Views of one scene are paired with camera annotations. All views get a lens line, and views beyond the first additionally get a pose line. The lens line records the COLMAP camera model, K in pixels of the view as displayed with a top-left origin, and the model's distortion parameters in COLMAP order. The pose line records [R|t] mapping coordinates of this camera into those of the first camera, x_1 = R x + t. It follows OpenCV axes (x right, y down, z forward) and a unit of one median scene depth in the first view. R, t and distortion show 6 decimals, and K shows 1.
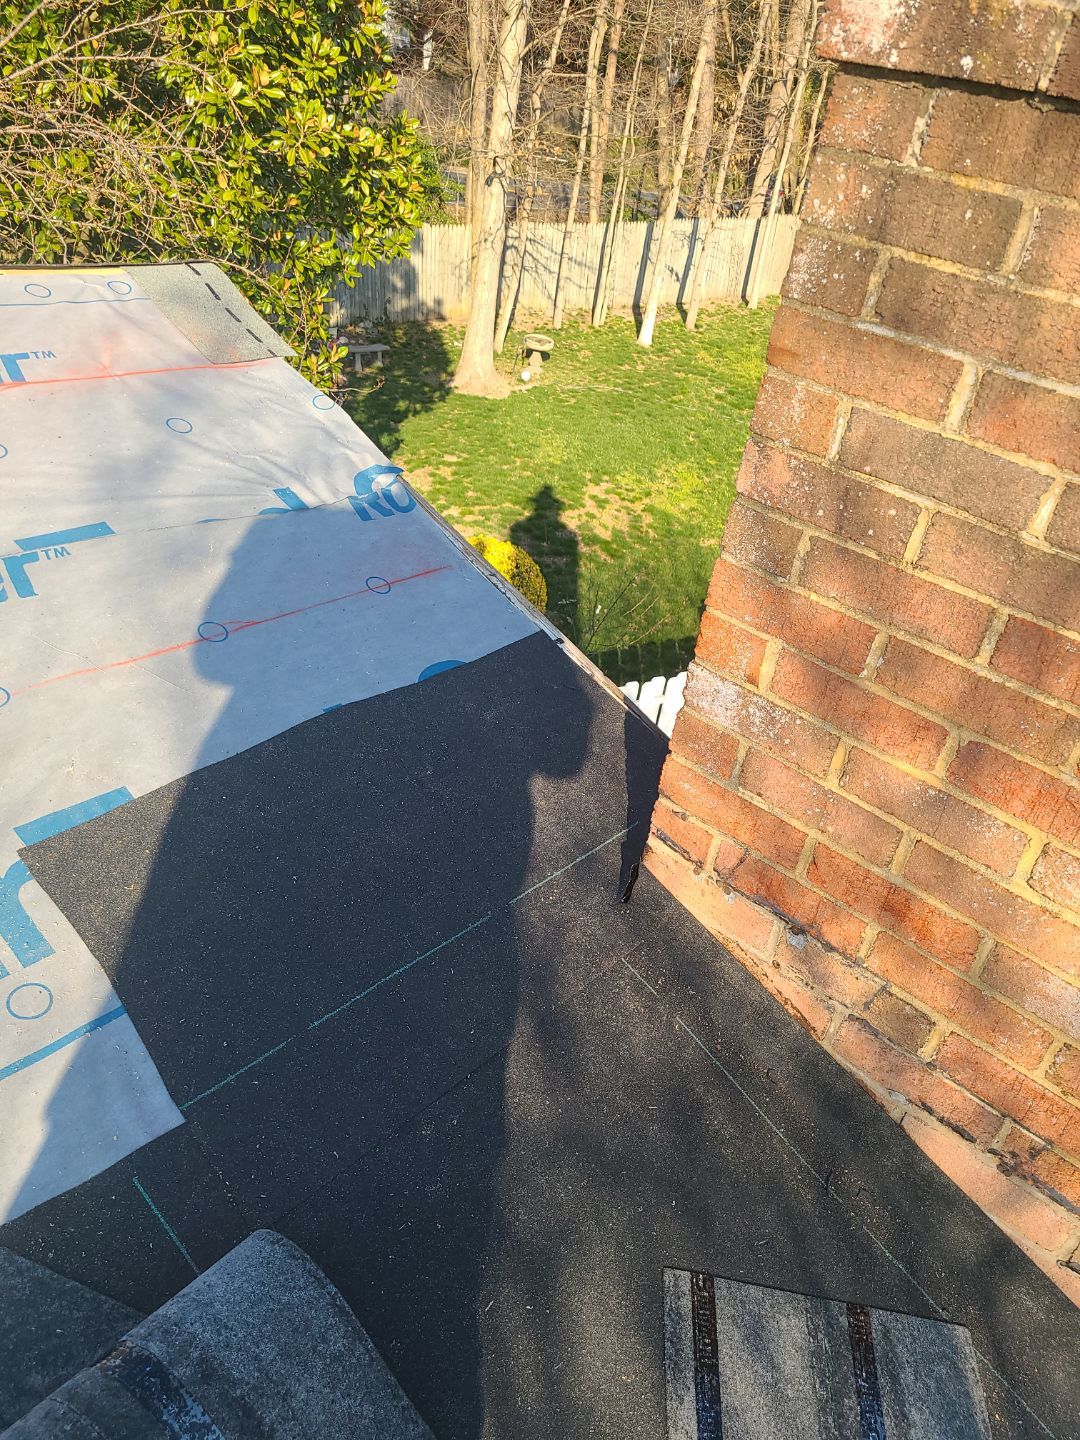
lens RADIAL K [[1086.4, 0, 581.1], [0, 1086.4, 711.9], [0, 0, 1]] dist [0.060840, -0.043231]
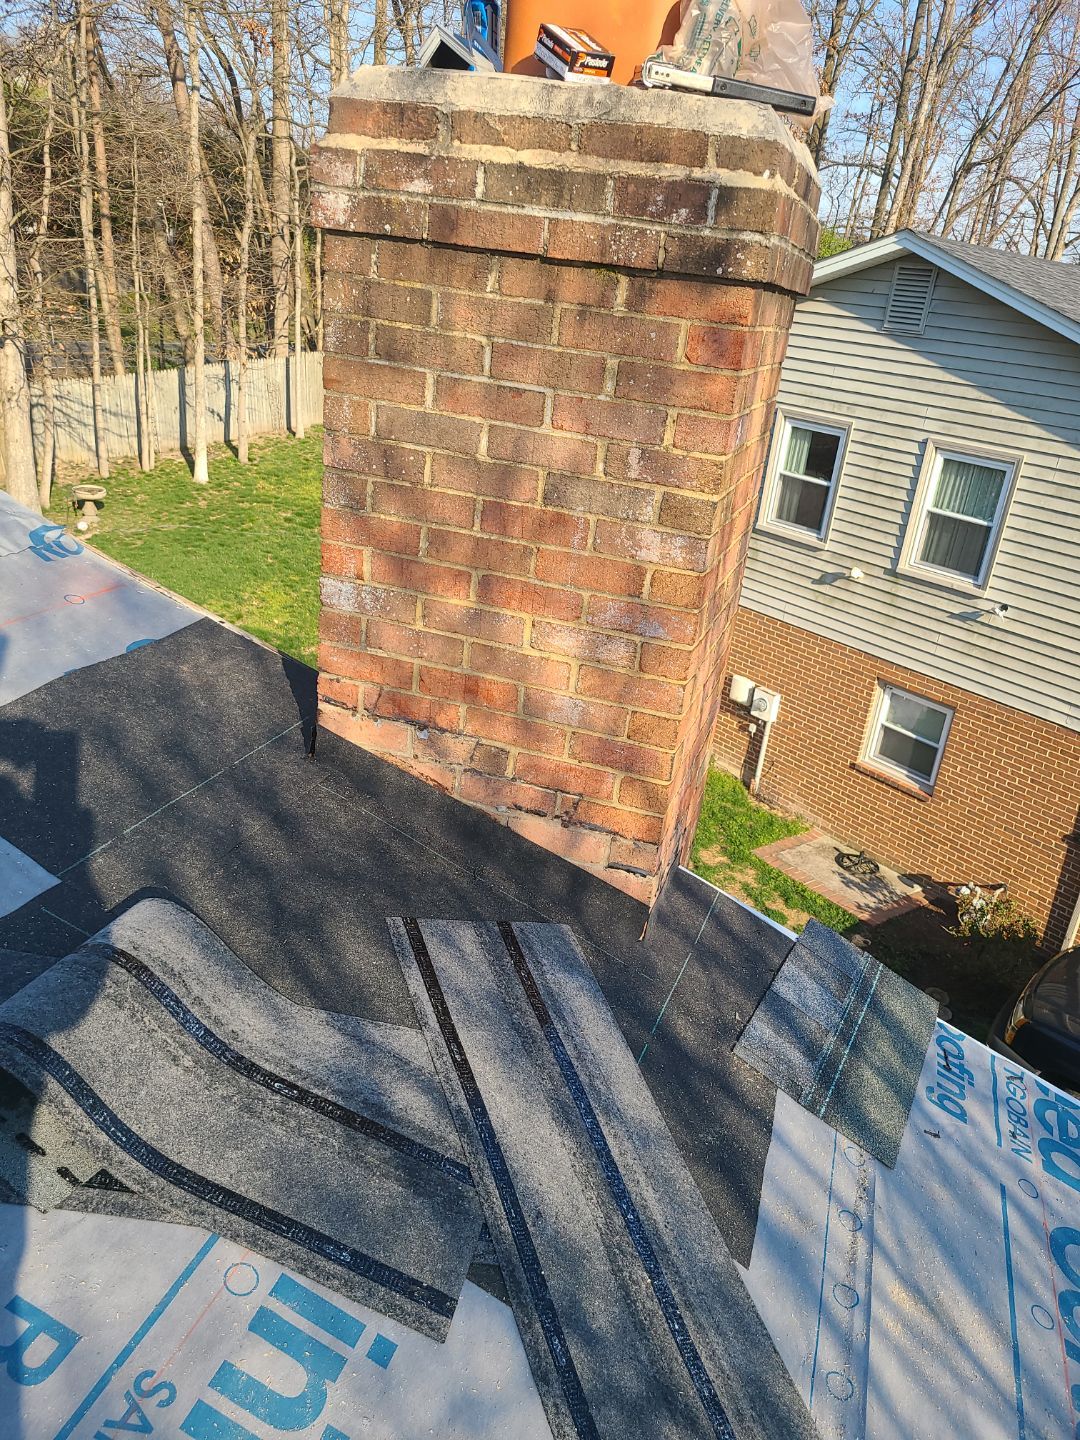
lens RADIAL K [[1086.4, 0, 576.8], [0, 1086.4, 708.3], [0, 0, 1]] dist [0.060840, -0.043231]
pose [[0.918994, -0.202862, 0.338079, -0.137716], [0.238942, 0.968630, -0.068291, 0.348276], [-0.313619, 0.143540, 0.938637, -0.623504]]
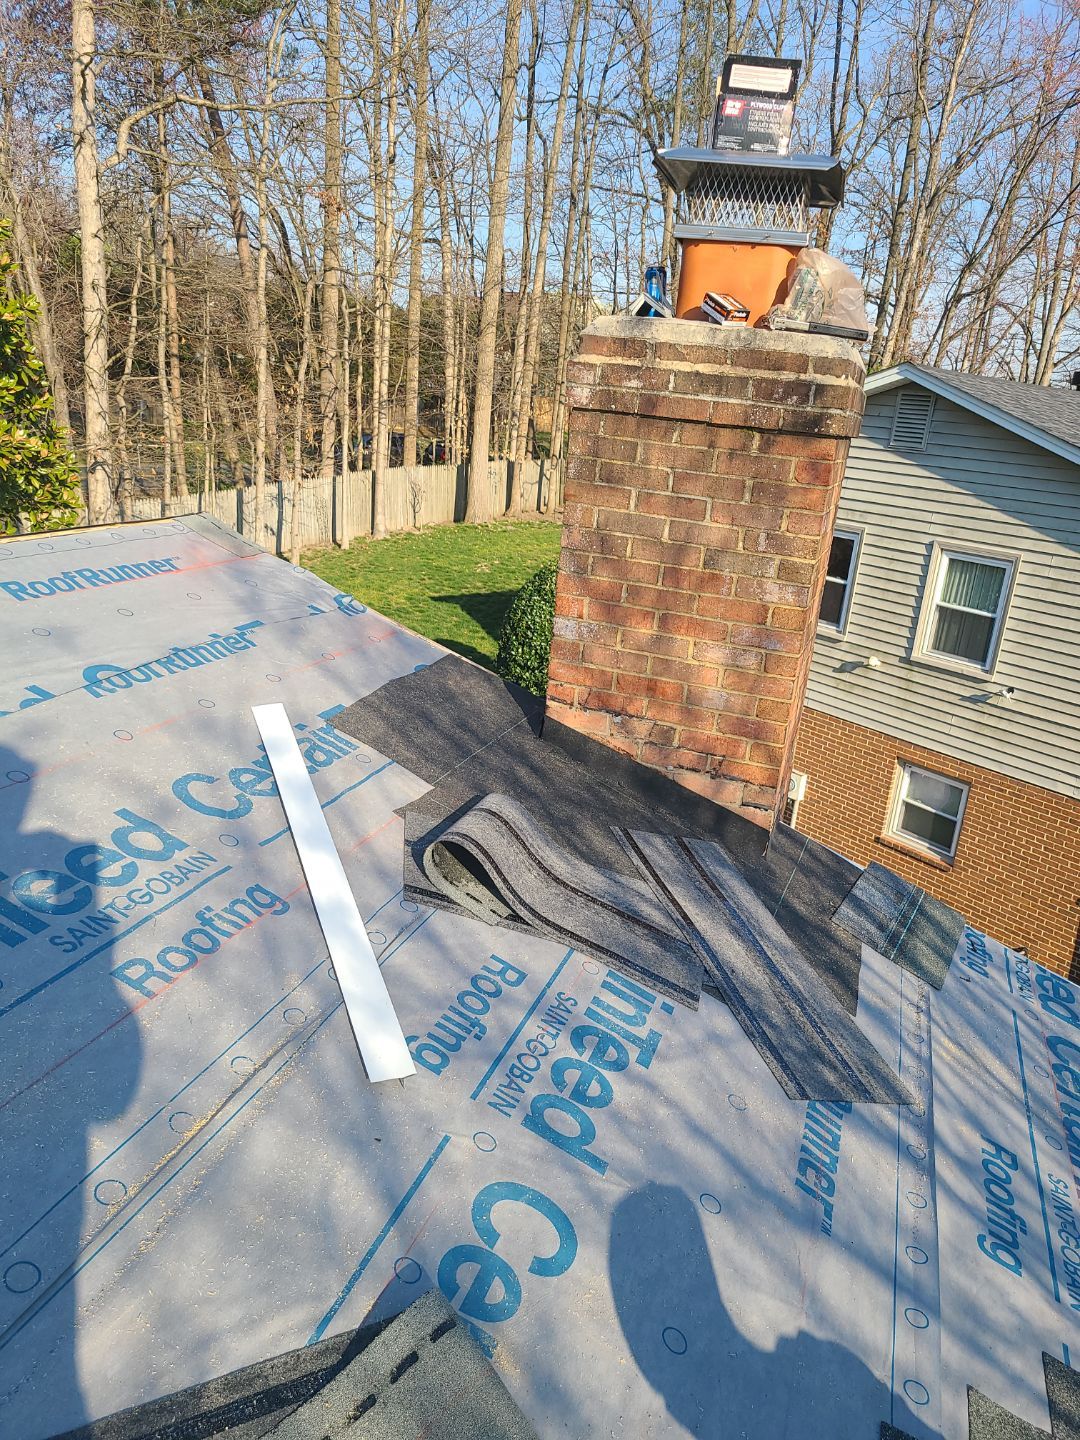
lens RADIAL K [[1086.4, 0, 570.6], [0, 1086.4, 698.1], [0, 0, 1]] dist [0.060840, -0.043231]
pose [[0.922865, -0.174054, 0.343547, -0.771927], [0.244911, 0.953670, -0.174734, 0.588913], [-0.297217, 0.245394, 0.922737, -1.314849]]
